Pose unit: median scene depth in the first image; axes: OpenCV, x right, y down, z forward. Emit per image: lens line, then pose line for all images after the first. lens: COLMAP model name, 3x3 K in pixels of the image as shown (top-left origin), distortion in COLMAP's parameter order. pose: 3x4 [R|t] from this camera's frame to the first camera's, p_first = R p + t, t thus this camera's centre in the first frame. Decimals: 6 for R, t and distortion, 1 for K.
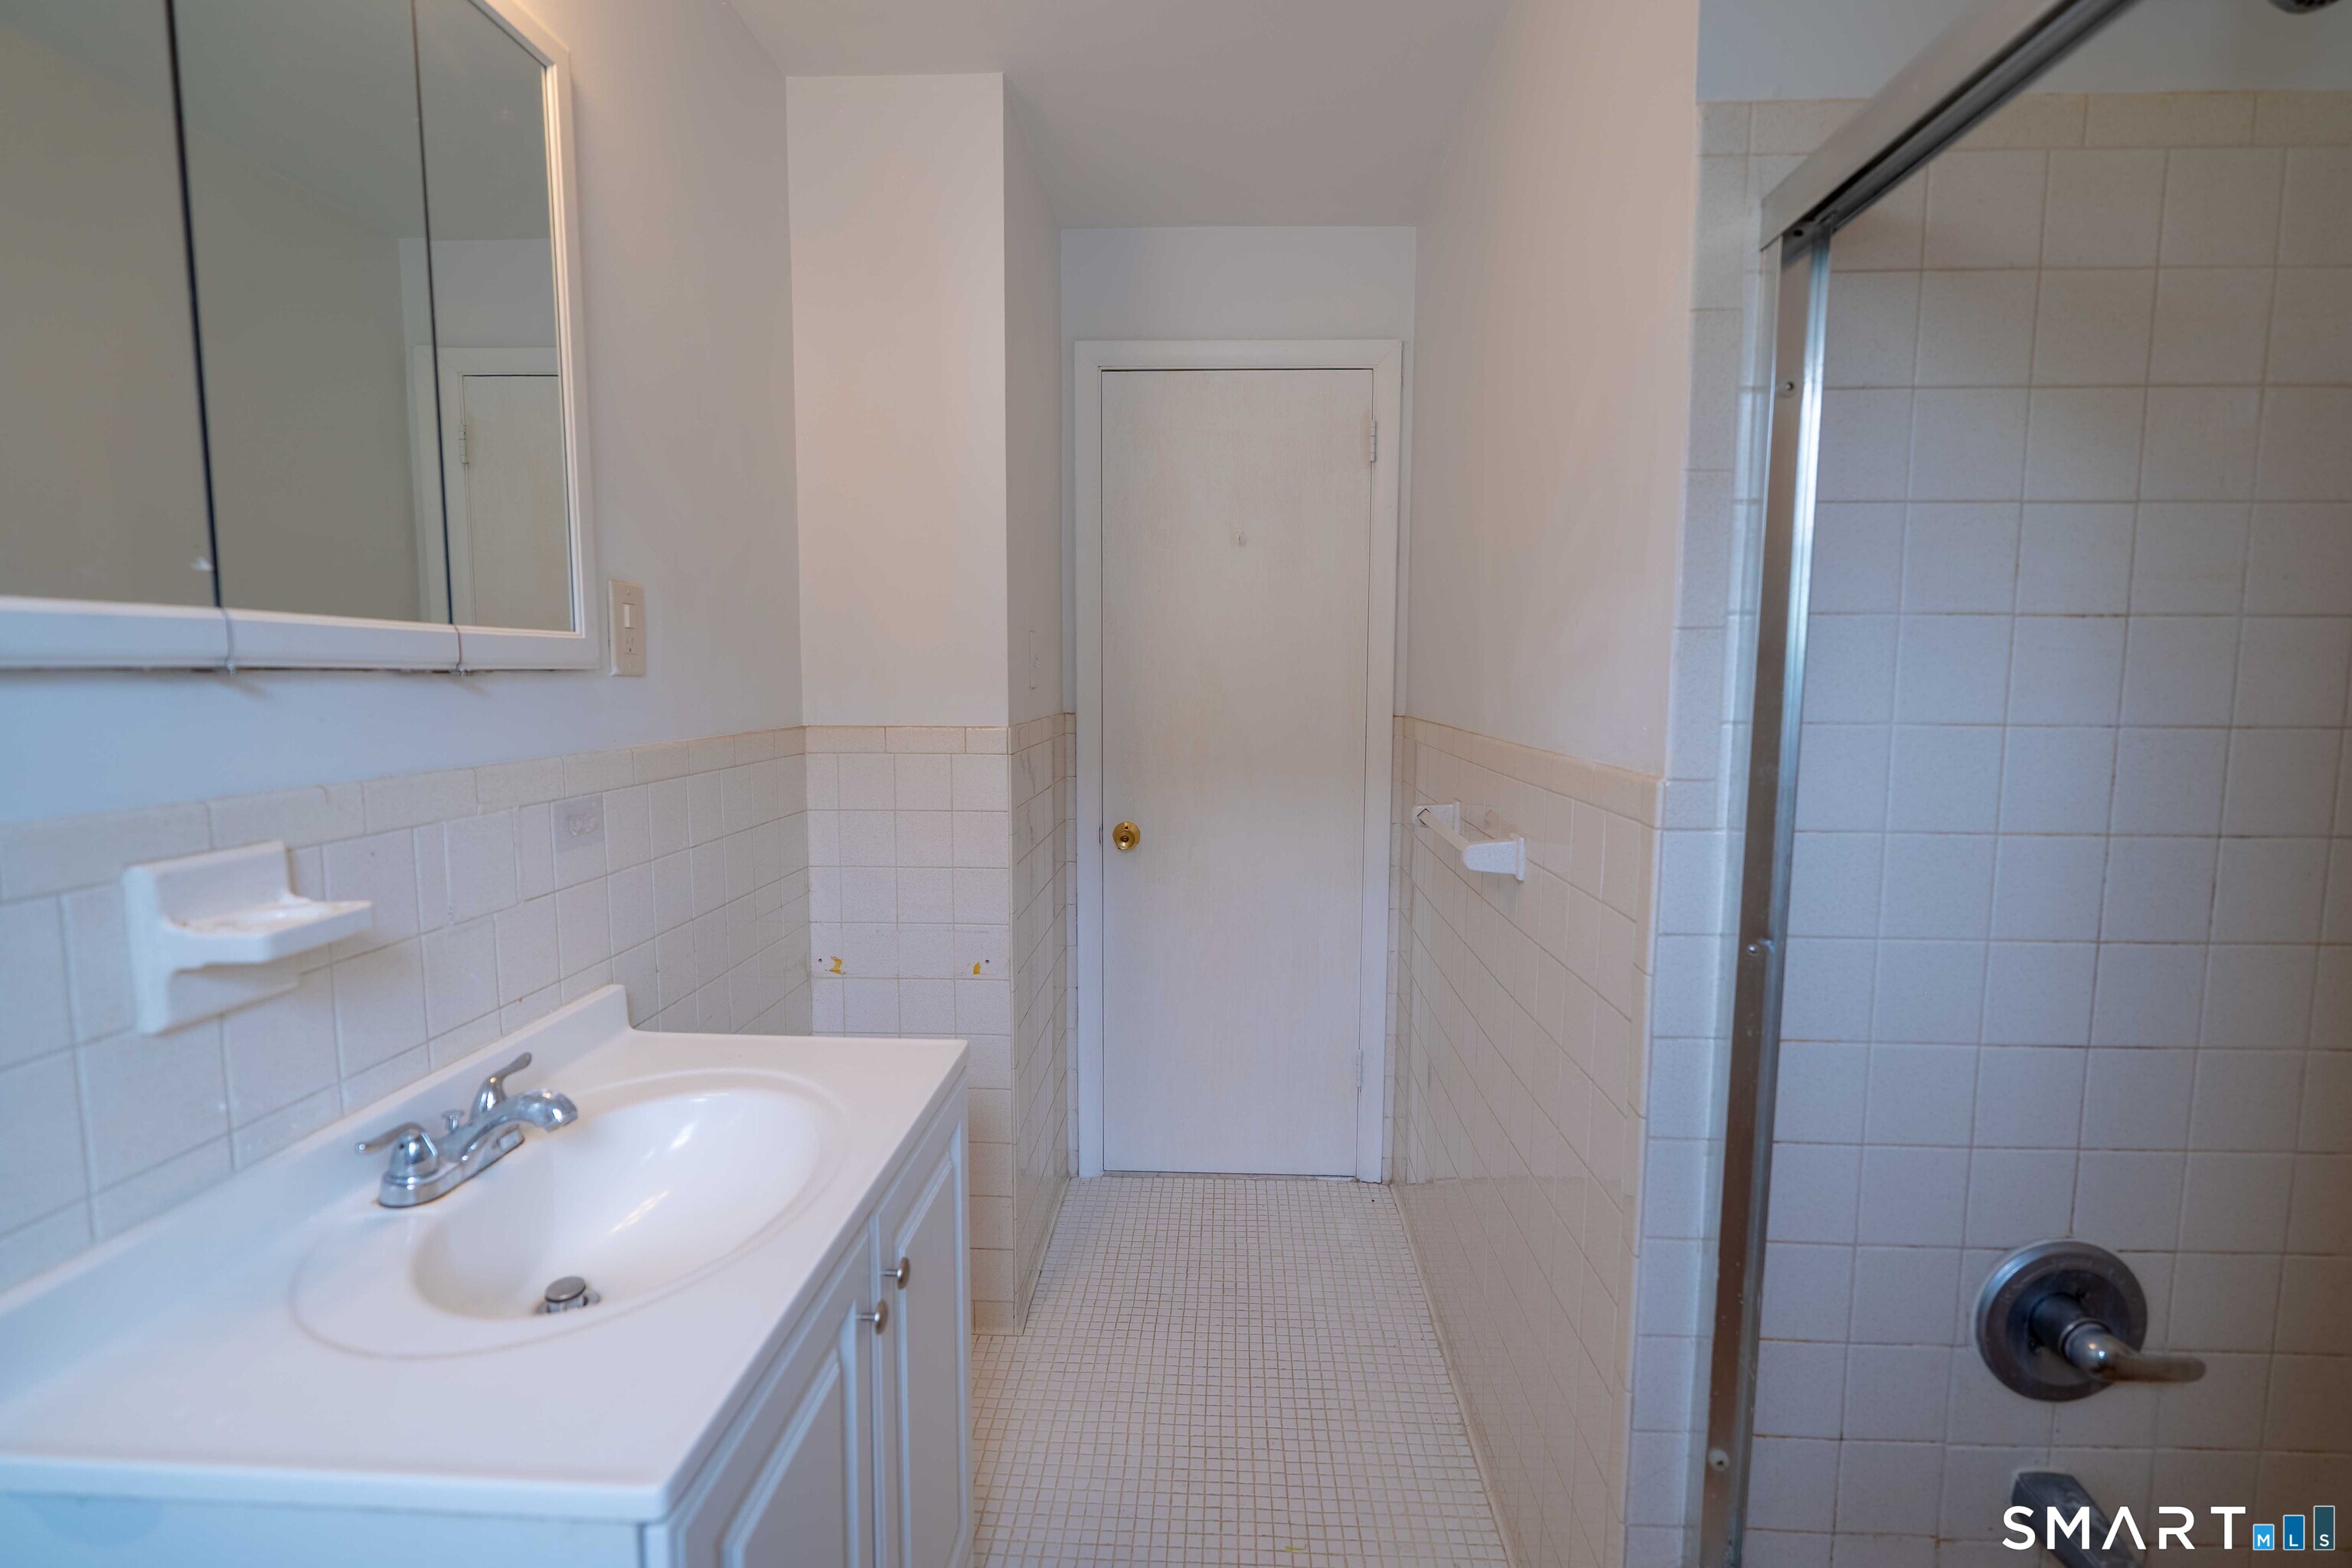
lens RADIAL K [[1097.3, 0, 1181.9], [0, 1097.3, 783.5], [0, 0, 1]] dist [-0.003595, 0.000276]
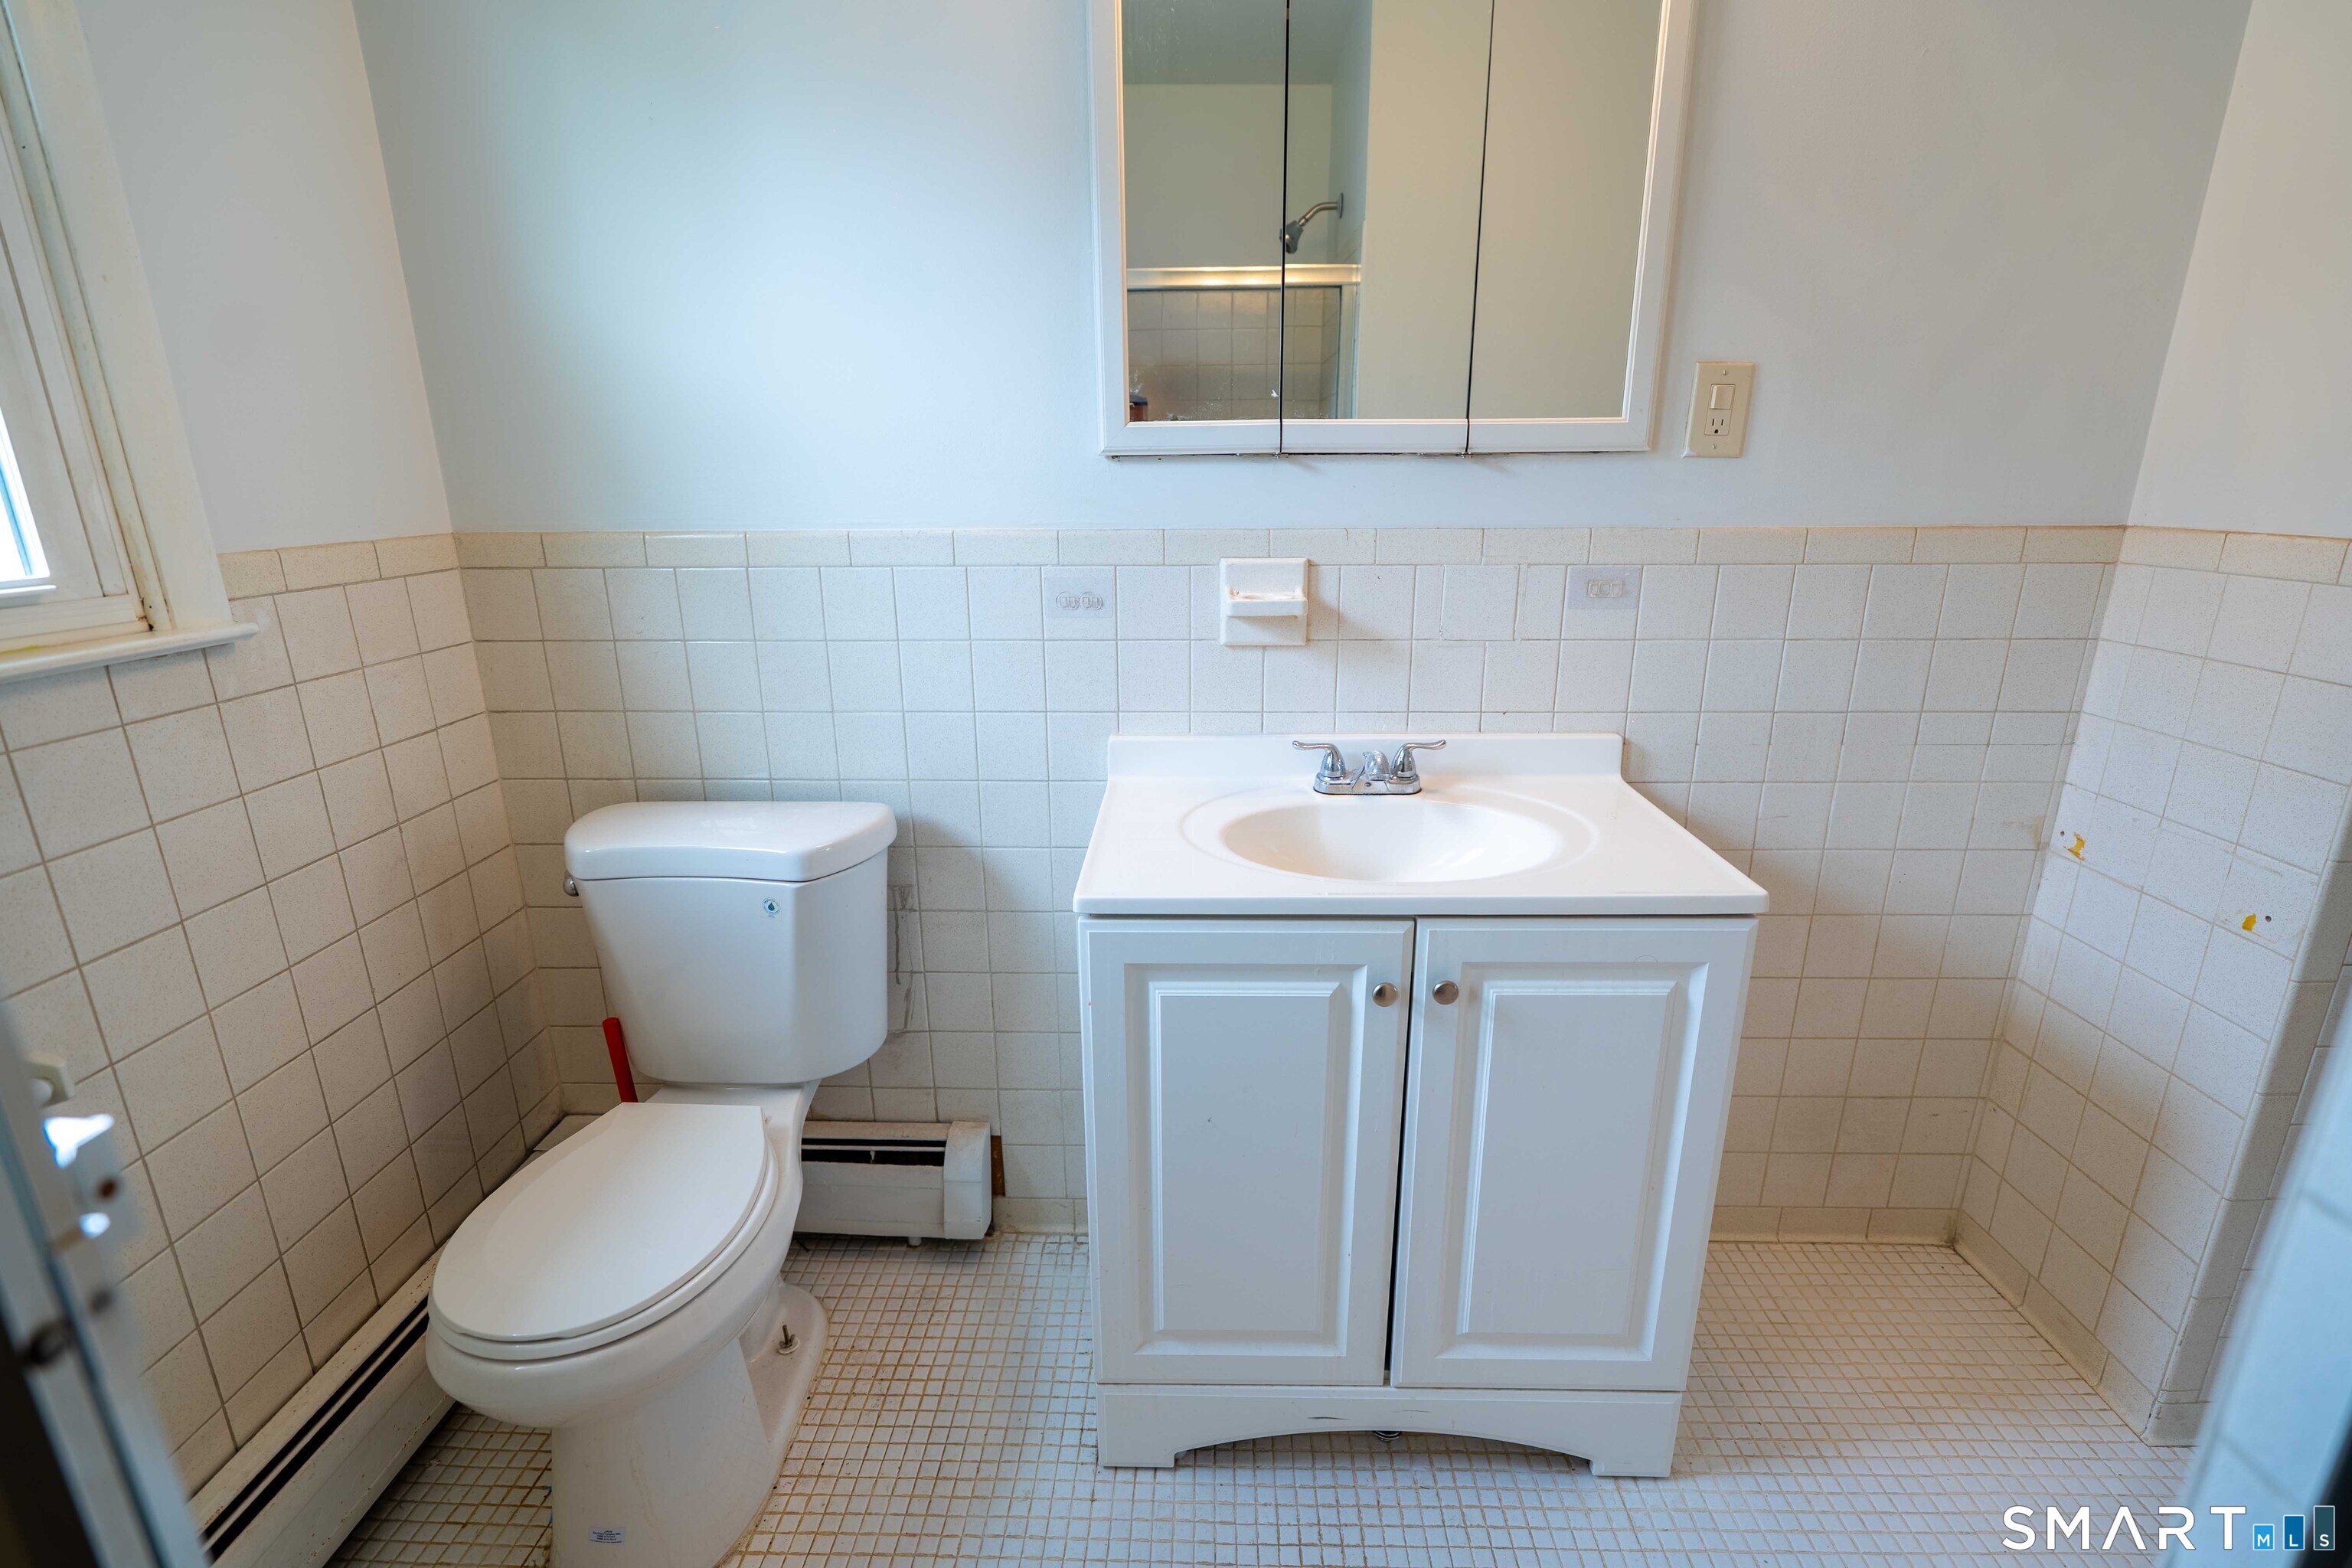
lens RADIAL K [[1071.8, 0, 1168.8], [0, 1071.8, 781.2], [0, 0, 1]] dist [-0.004036, 0.000159]
pose [[0.005145, 0.277672, -0.960662, 0.573985], [-0.094566, 0.956505, 0.275964, -0.036150], [0.995505, 0.089426, 0.031180, 0.493774]]
